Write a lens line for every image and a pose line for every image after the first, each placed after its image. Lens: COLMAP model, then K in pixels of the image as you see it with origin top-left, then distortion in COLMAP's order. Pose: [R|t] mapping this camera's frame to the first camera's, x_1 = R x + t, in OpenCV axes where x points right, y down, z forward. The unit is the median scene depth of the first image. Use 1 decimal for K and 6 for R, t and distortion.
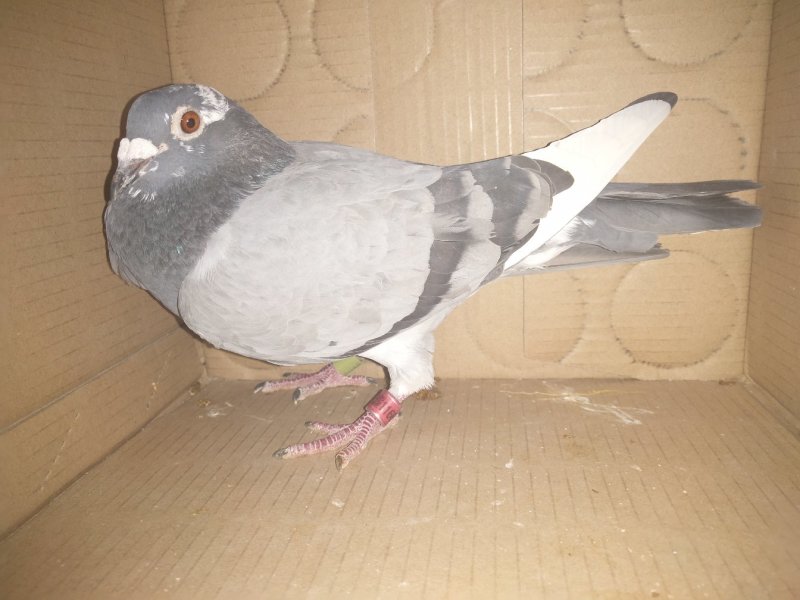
lens RADIAL K [[637.4, 0, 397.8], [0, 637.4, 295.0], [0, 0, 1]] dist [-0.045233, 0.070231]
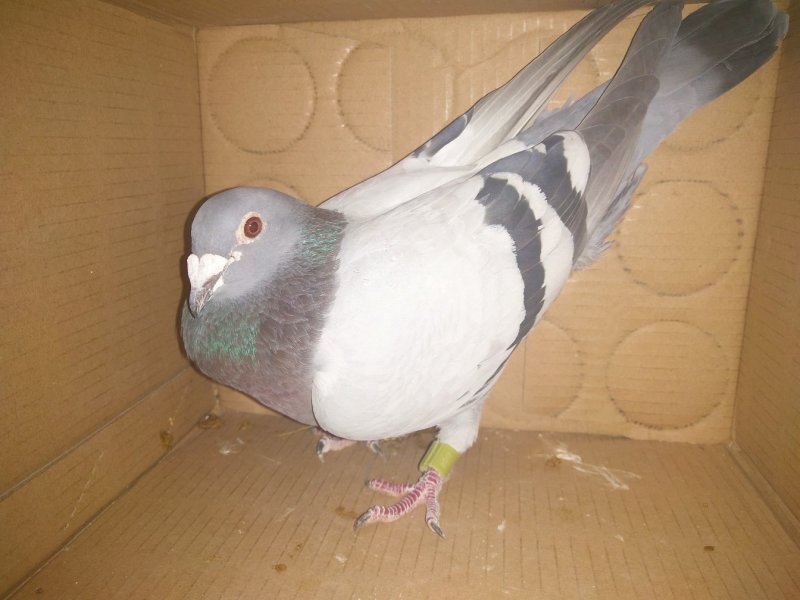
lens RADIAL K [[637.4, 0, 398.7], [0, 637.4, 296.2], [0, 0, 1]] dist [-0.045233, 0.070231]
pose [[0.998601, 0.052192, -0.008460, -0.007194], [-0.052170, 0.998634, 0.002751, -0.090879], [0.008592, -0.002306, 0.999960, -0.055886]]
